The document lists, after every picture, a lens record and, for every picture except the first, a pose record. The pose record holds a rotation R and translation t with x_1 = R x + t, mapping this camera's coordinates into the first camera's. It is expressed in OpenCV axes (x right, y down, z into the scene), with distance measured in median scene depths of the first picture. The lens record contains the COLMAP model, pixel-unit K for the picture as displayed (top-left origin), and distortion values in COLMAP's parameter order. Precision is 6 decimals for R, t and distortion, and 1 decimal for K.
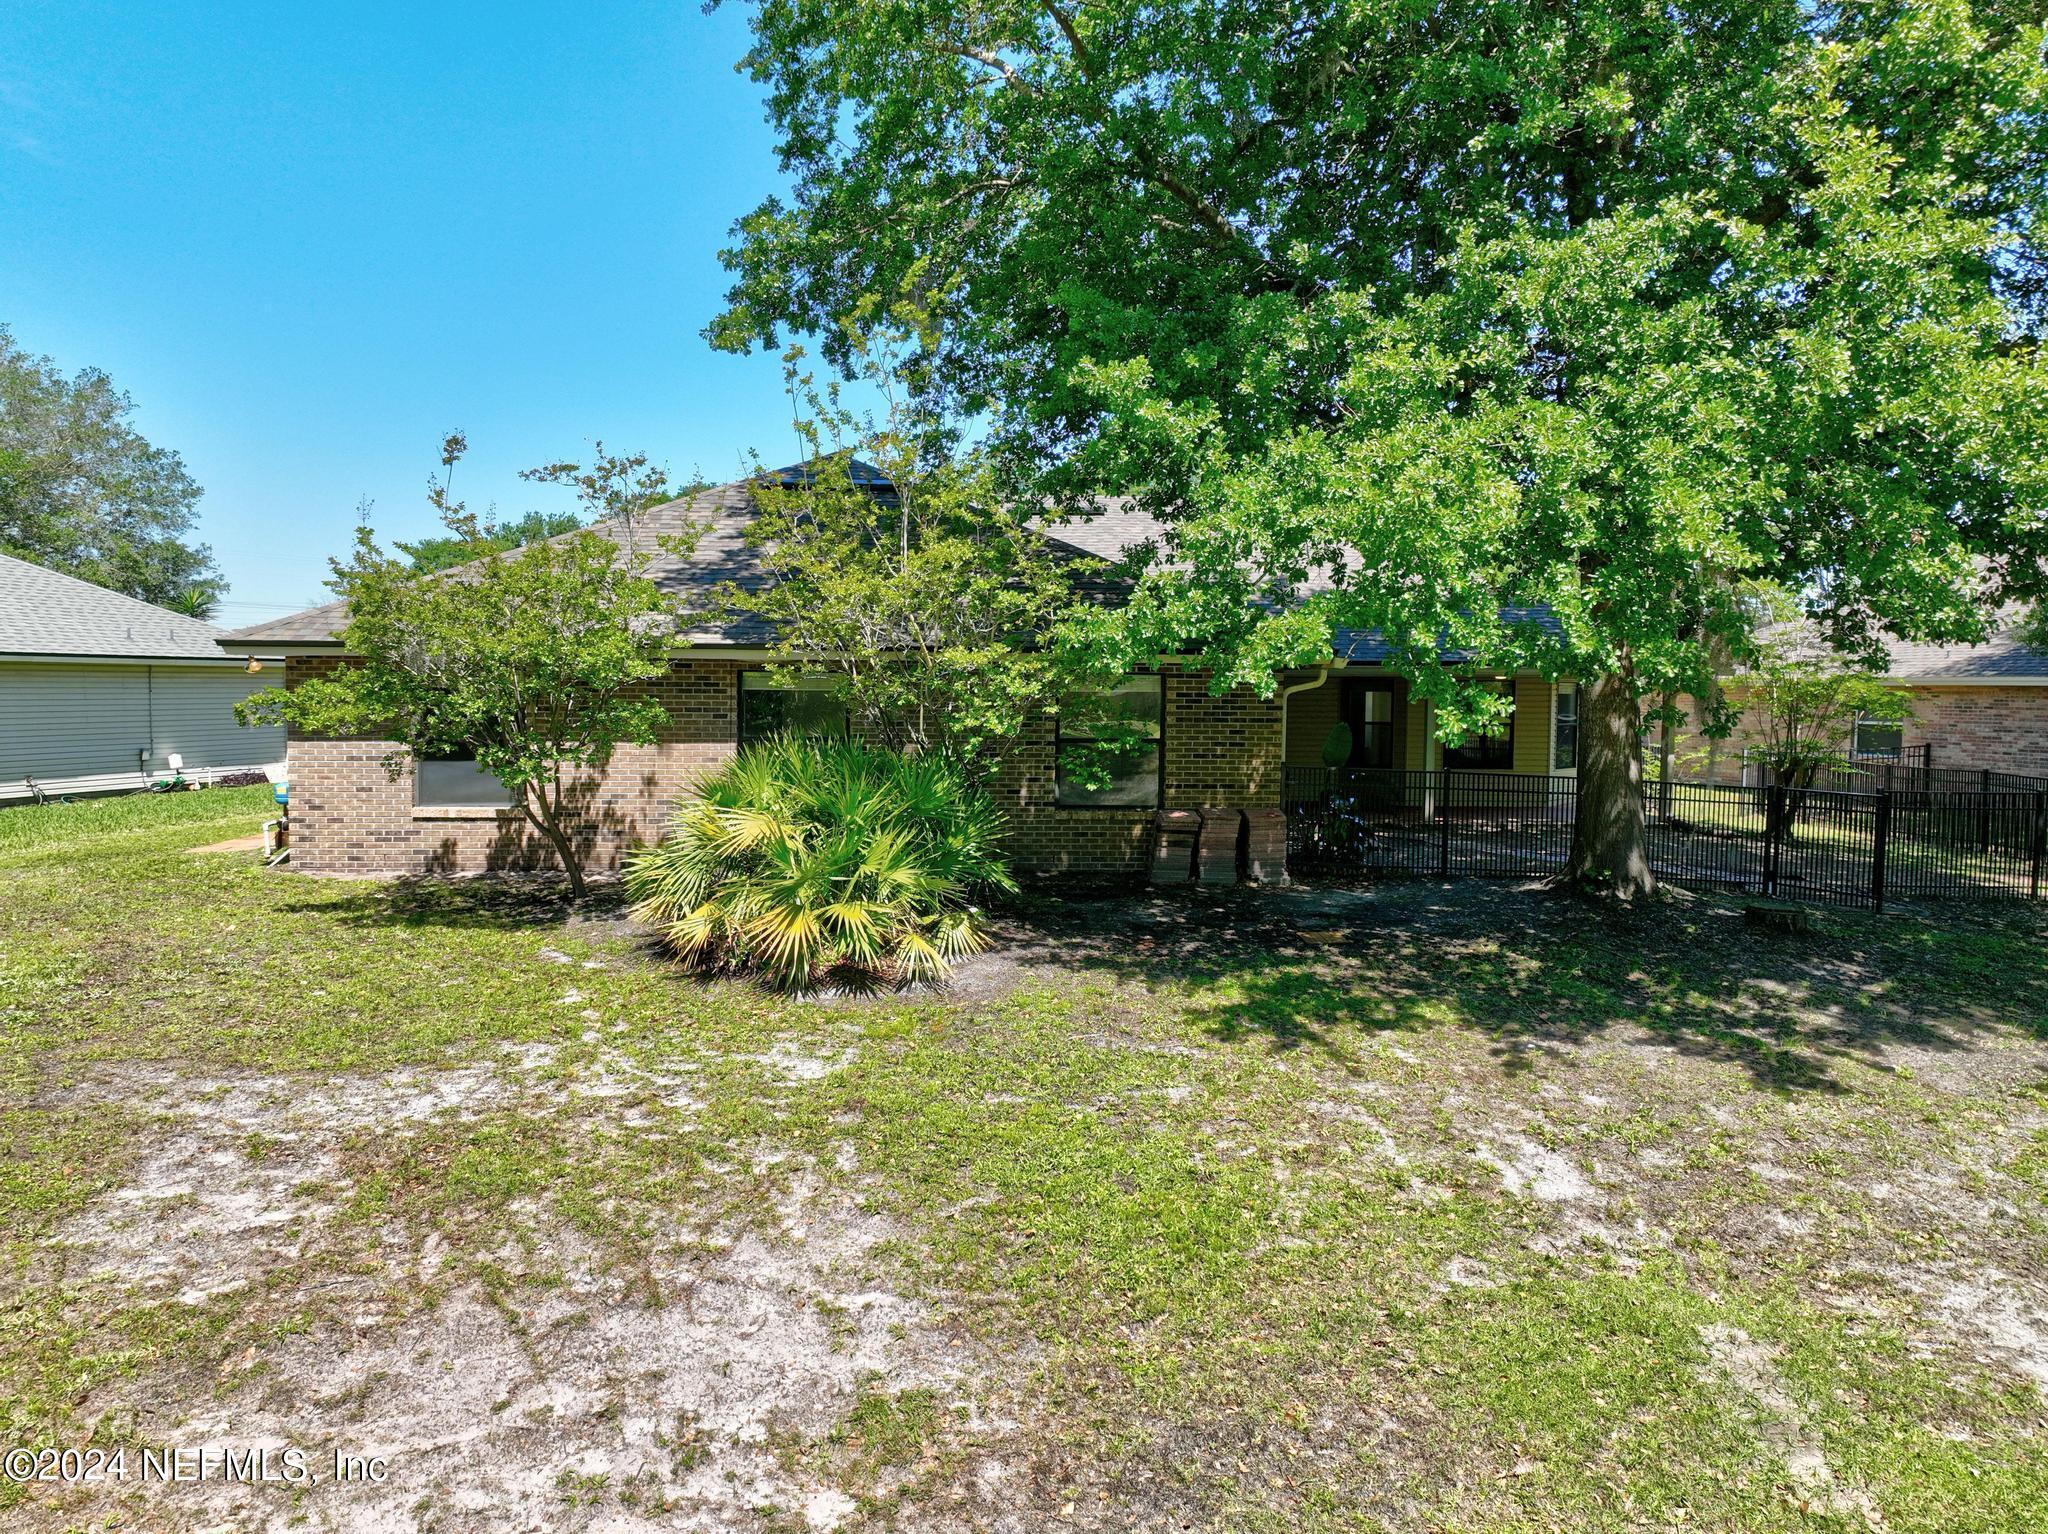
lens RADIAL K [[1435.0, 0, 1025.9], [0, 1435.0, 774.7], [0, 0, 1]] dist [0.000654, 0.018374]
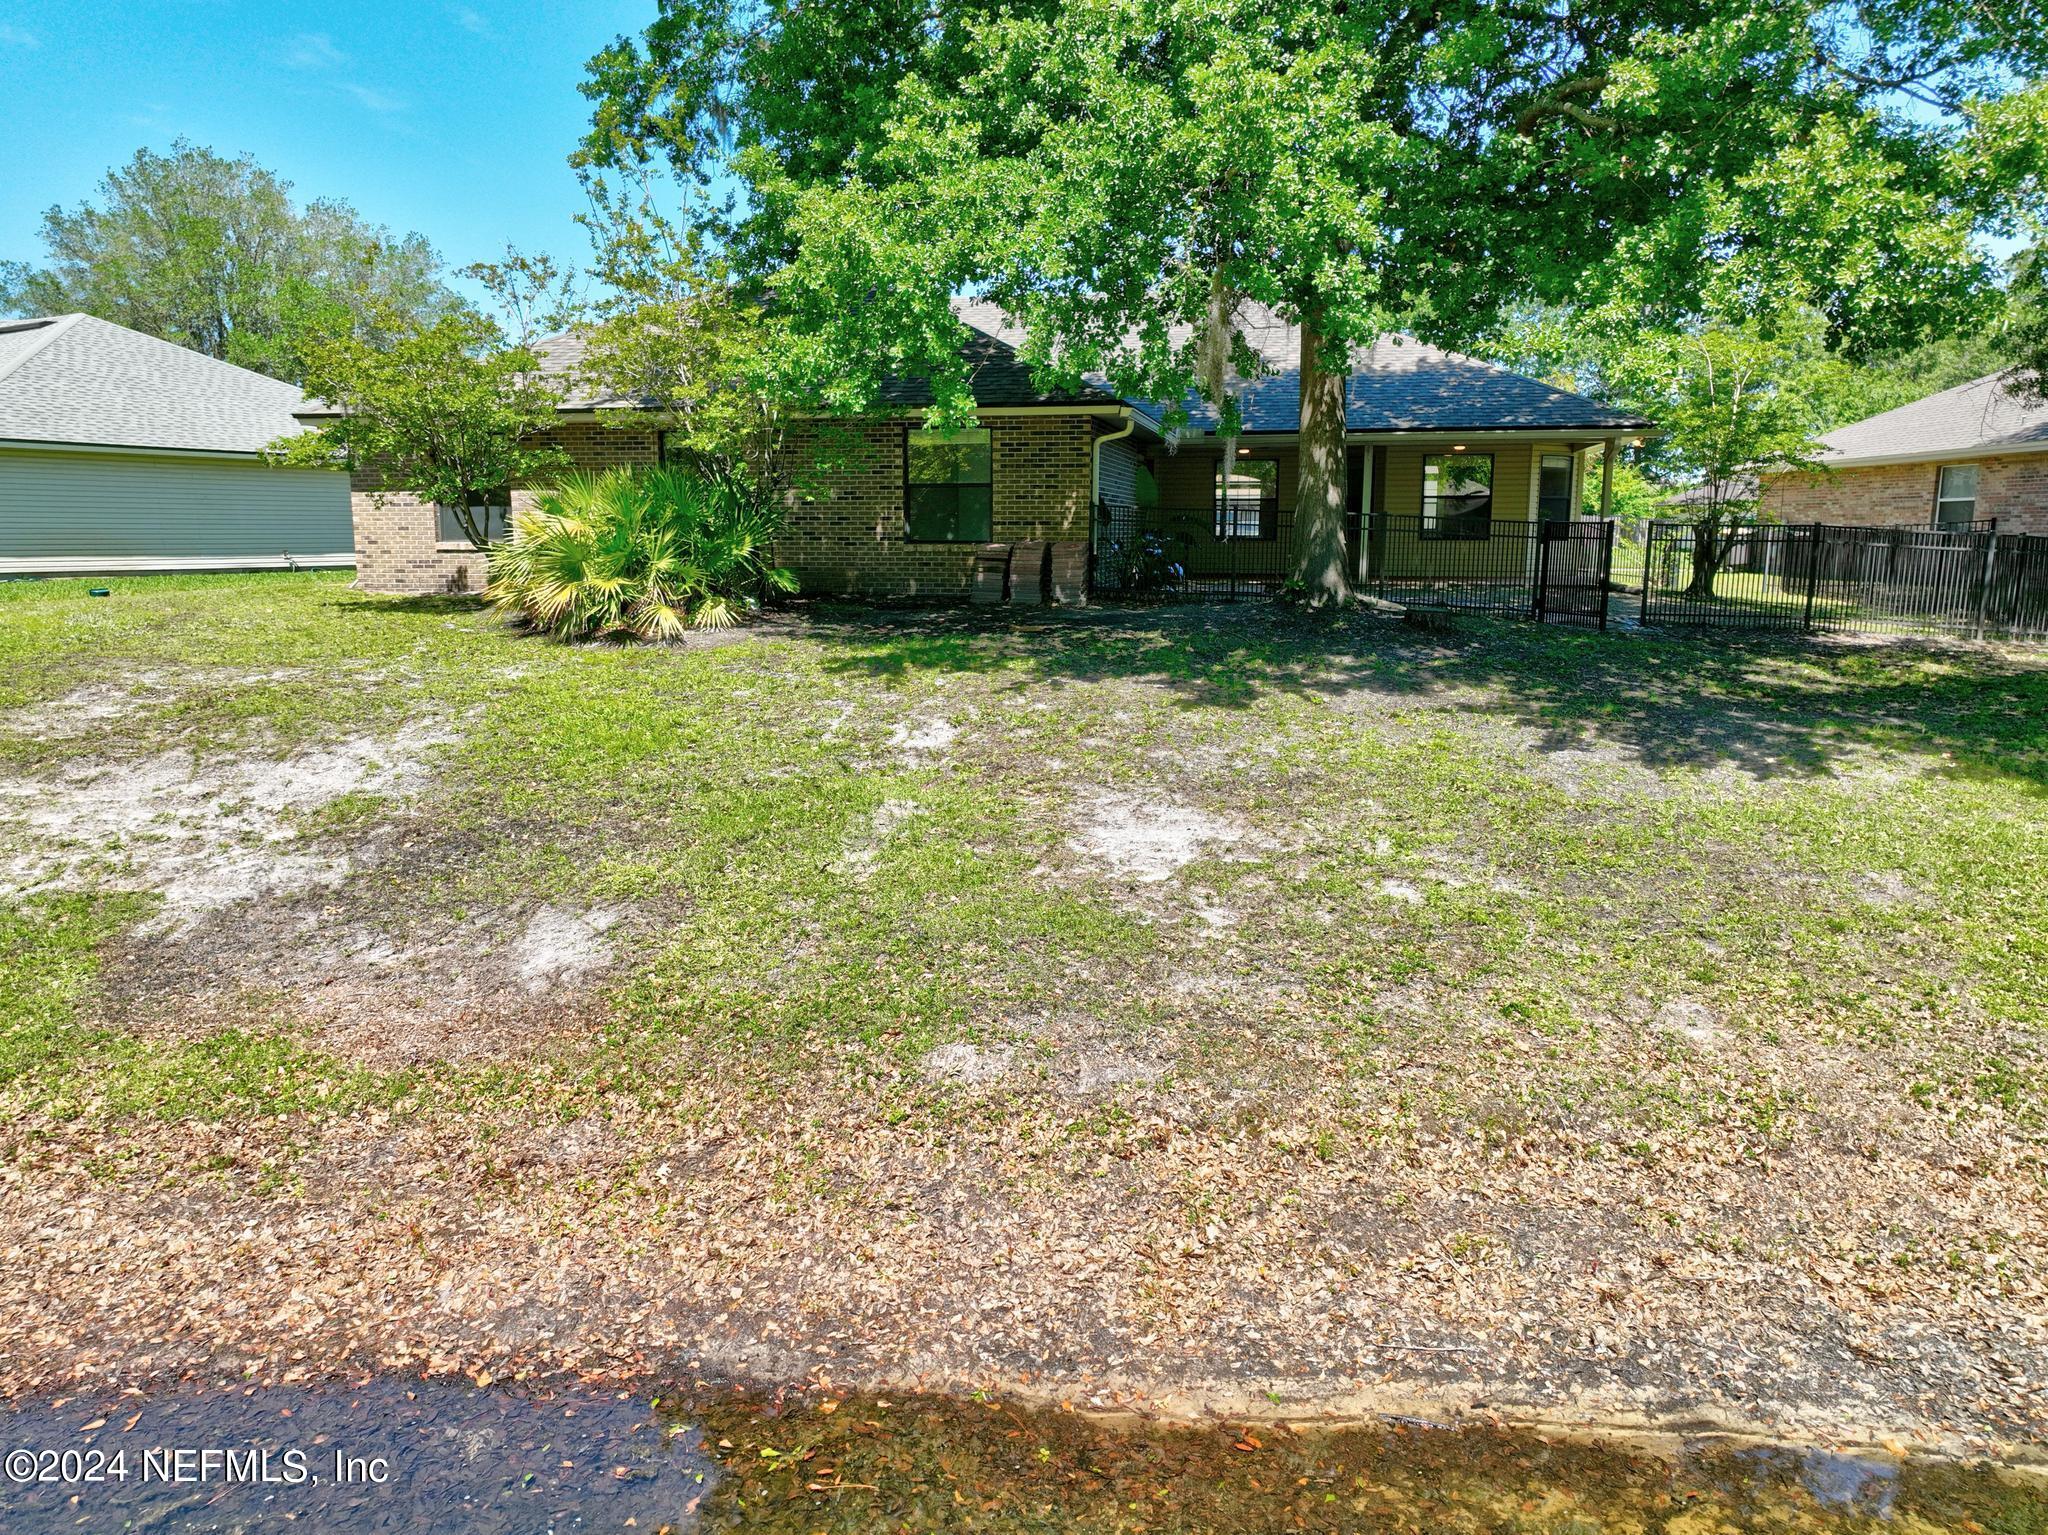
lens RADIAL K [[1435.0, 0, 1012.9], [0, 1435.0, 766.6], [0, 0, 1]] dist [0.000654, 0.018374]
pose [[0.969071, 0.033465, -0.244504, 0.419342], [-0.008605, 0.994743, 0.102044, 0.088715], [0.246633, -0.096784, 0.964264, -0.166217]]
